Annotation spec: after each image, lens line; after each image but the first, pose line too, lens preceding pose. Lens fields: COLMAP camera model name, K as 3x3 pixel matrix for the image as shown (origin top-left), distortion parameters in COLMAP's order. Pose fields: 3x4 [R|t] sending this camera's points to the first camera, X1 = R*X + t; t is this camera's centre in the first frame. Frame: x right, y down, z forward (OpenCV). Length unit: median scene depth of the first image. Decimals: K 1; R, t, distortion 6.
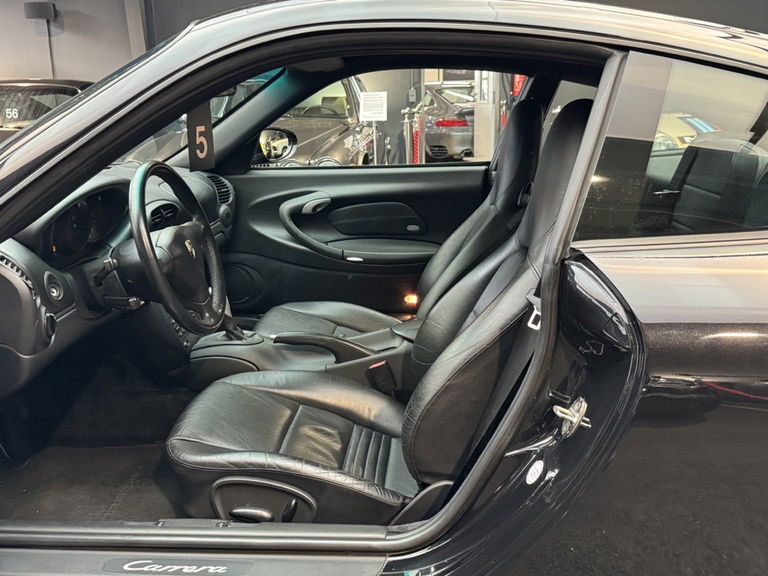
lens RADIAL K [[812.5, 0, 384.0], [0, 812.5, 288.0], [0, 0, 1]] dist [0.203530, -0.461644]
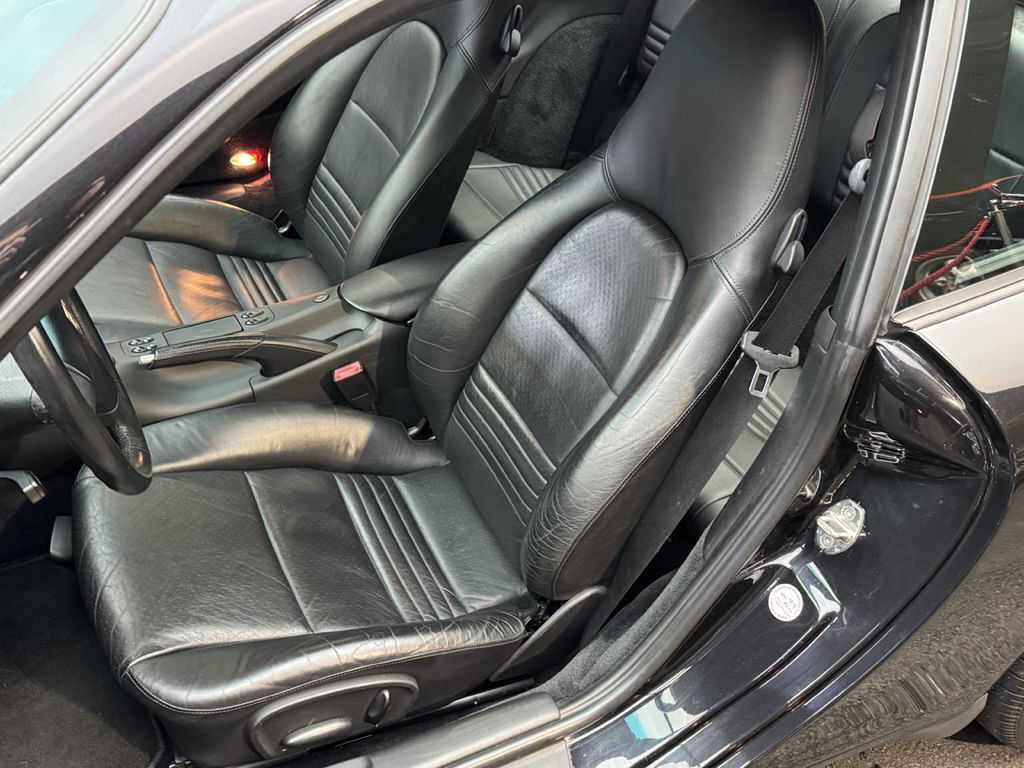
lens RADIAL K [[1083.4, 0, 512.0], [0, 1083.4, 384.0], [0, 0, 1]] dist [0.203530, -0.461644]
pose [[0.851599, -0.246045, 0.462862, -0.386217], [0.022384, 0.899261, 0.436839, -0.343712], [-0.523716, -0.361651, 0.771317, 0.421118]]
